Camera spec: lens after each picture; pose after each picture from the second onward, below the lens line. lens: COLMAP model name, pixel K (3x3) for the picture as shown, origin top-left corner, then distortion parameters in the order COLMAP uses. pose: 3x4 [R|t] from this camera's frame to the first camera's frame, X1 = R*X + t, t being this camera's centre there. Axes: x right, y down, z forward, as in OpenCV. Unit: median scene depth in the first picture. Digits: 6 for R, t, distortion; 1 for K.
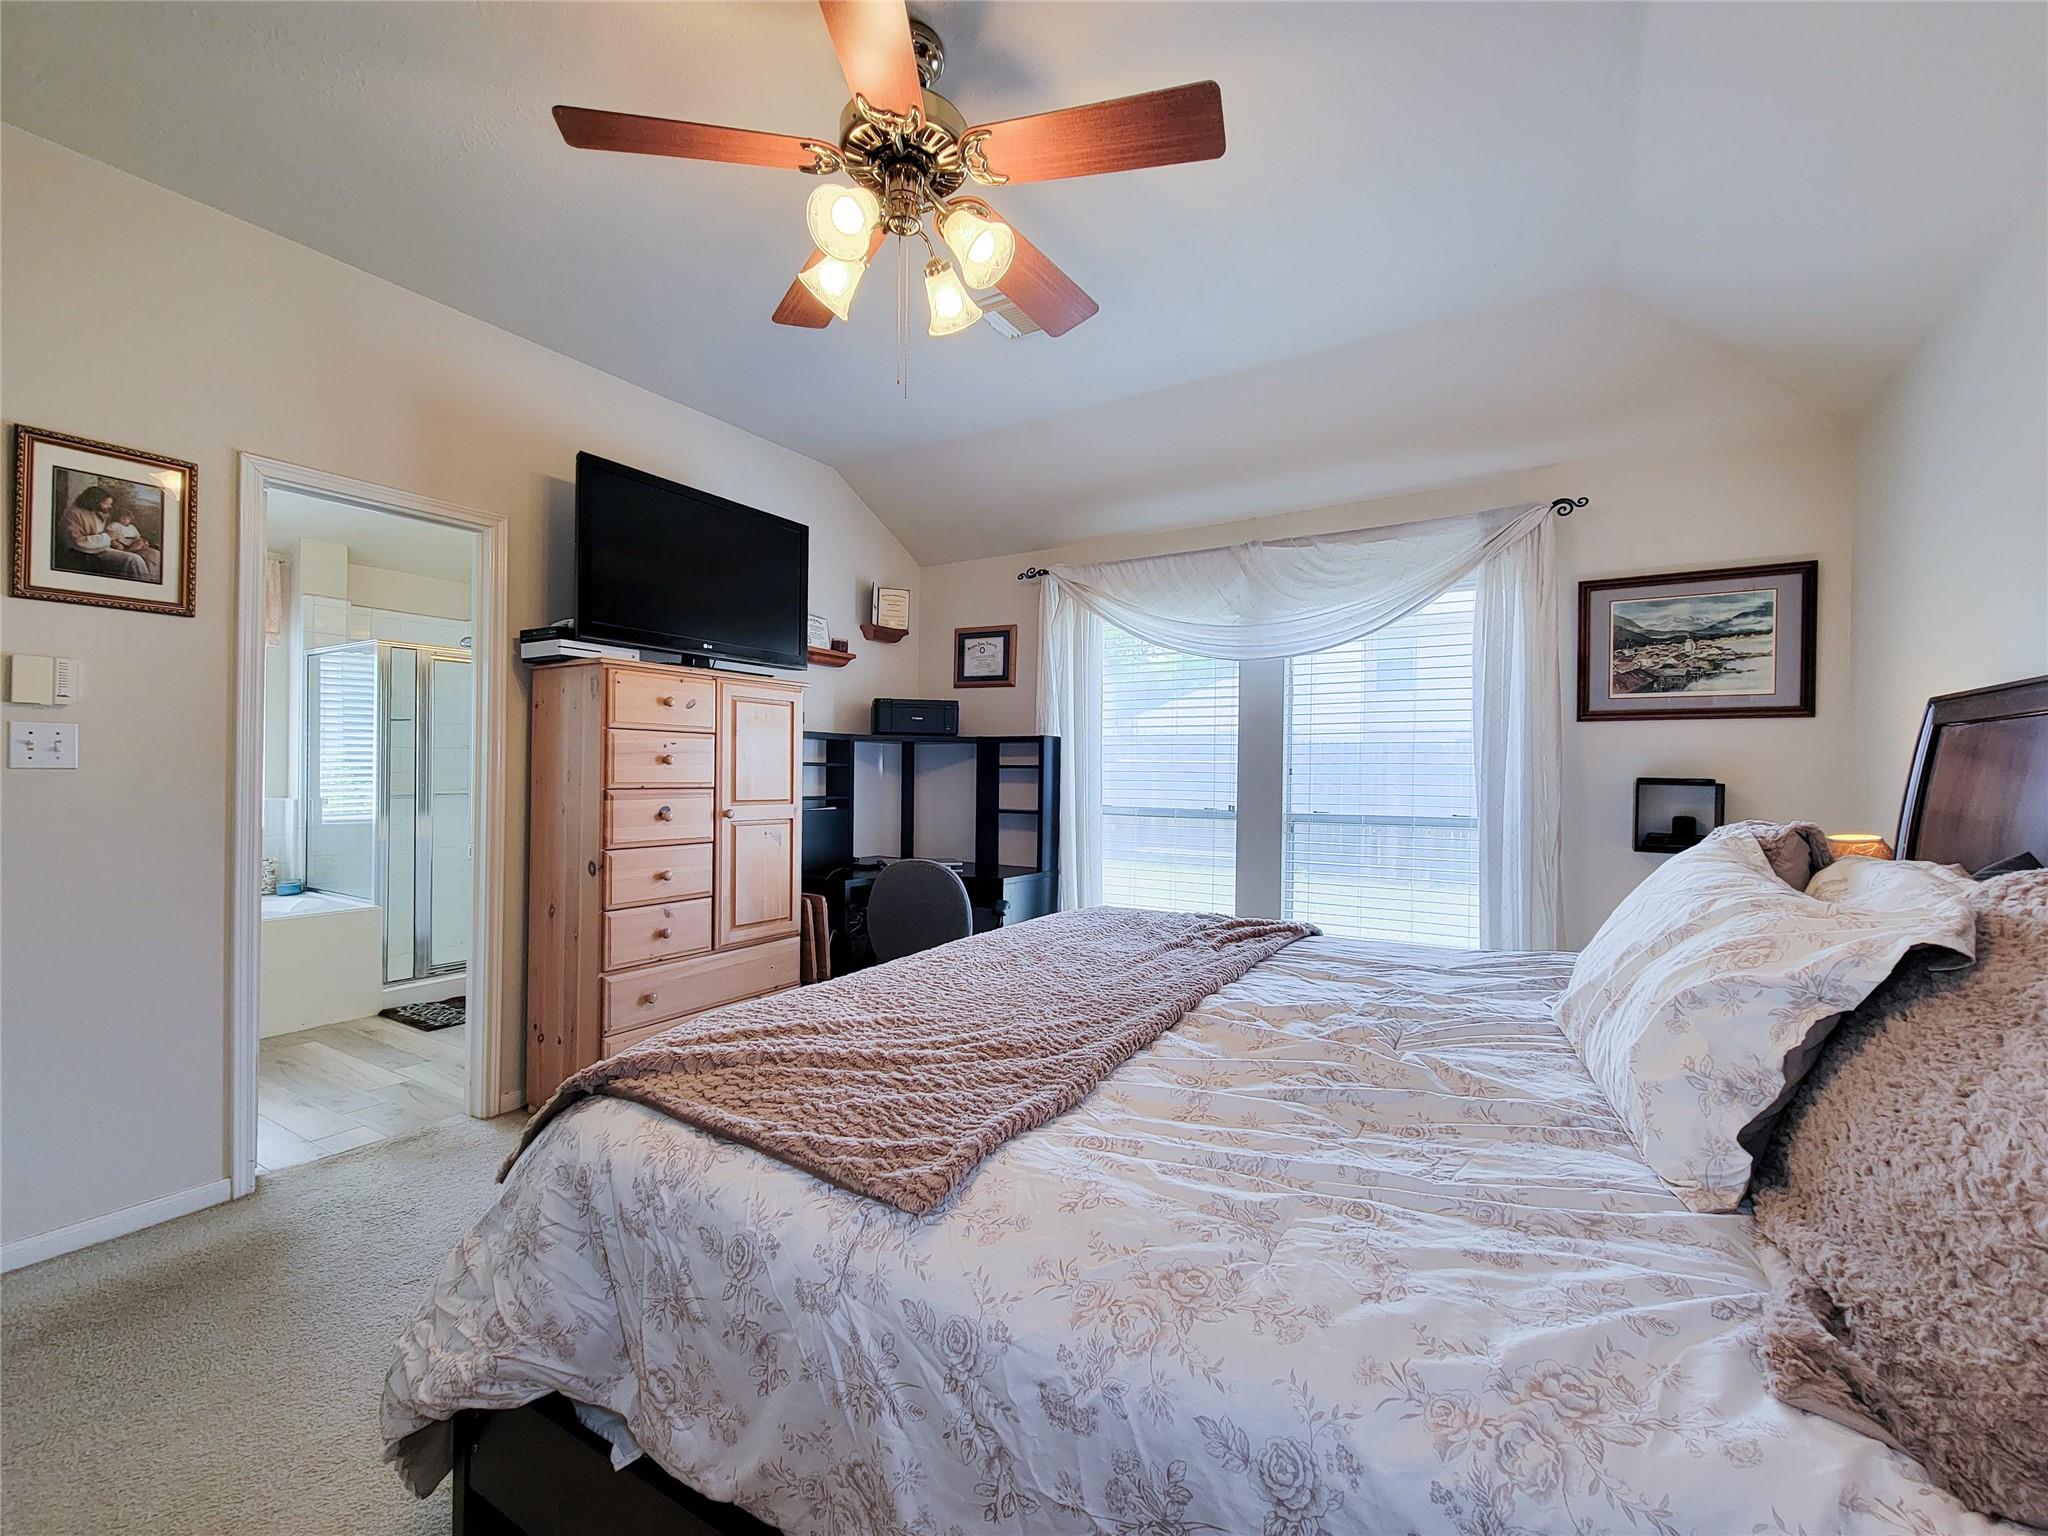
lens RADIAL K [[834.0, 0, 963.8], [0, 834.0, 768.5], [0, 0, 1]] dist [0.003373, -0.003184]
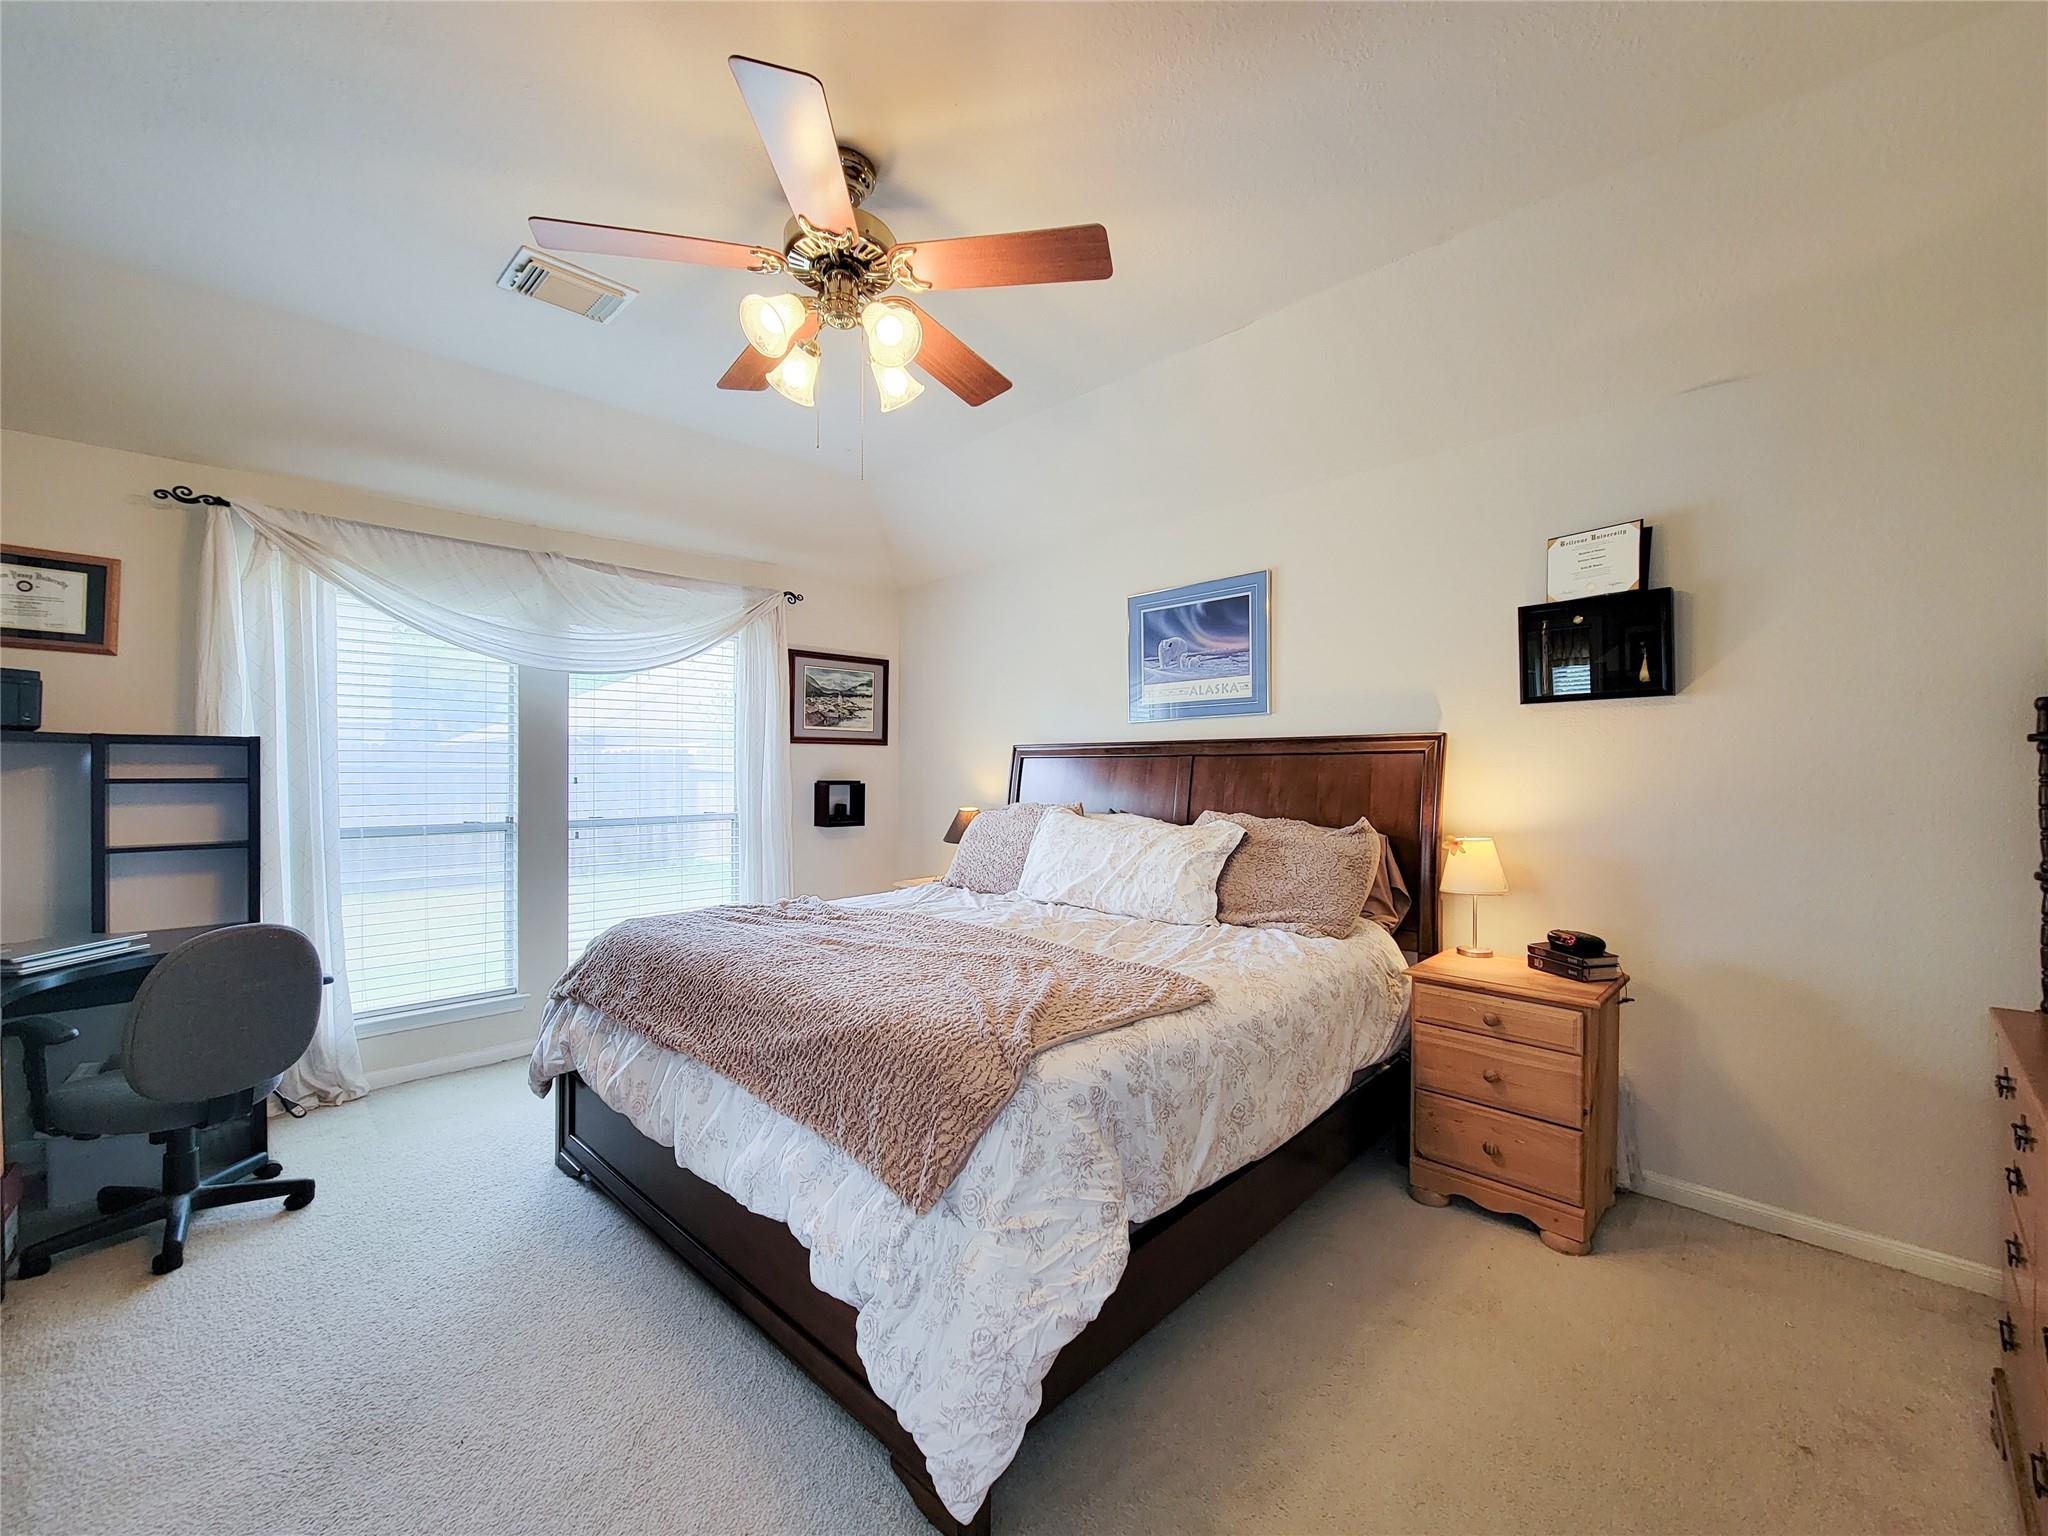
lens RADIAL K [[834.0, 0, 1018.8], [0, 834.0, 768.1], [0, 0, 1]] dist [0.003373, -0.003184]
pose [[0.230537, -0.007850, 0.973032, -0.625841], [0.002447, 0.999969, 0.007487, -0.022992], [-0.973060, 0.000655, 0.230549, 0.270897]]
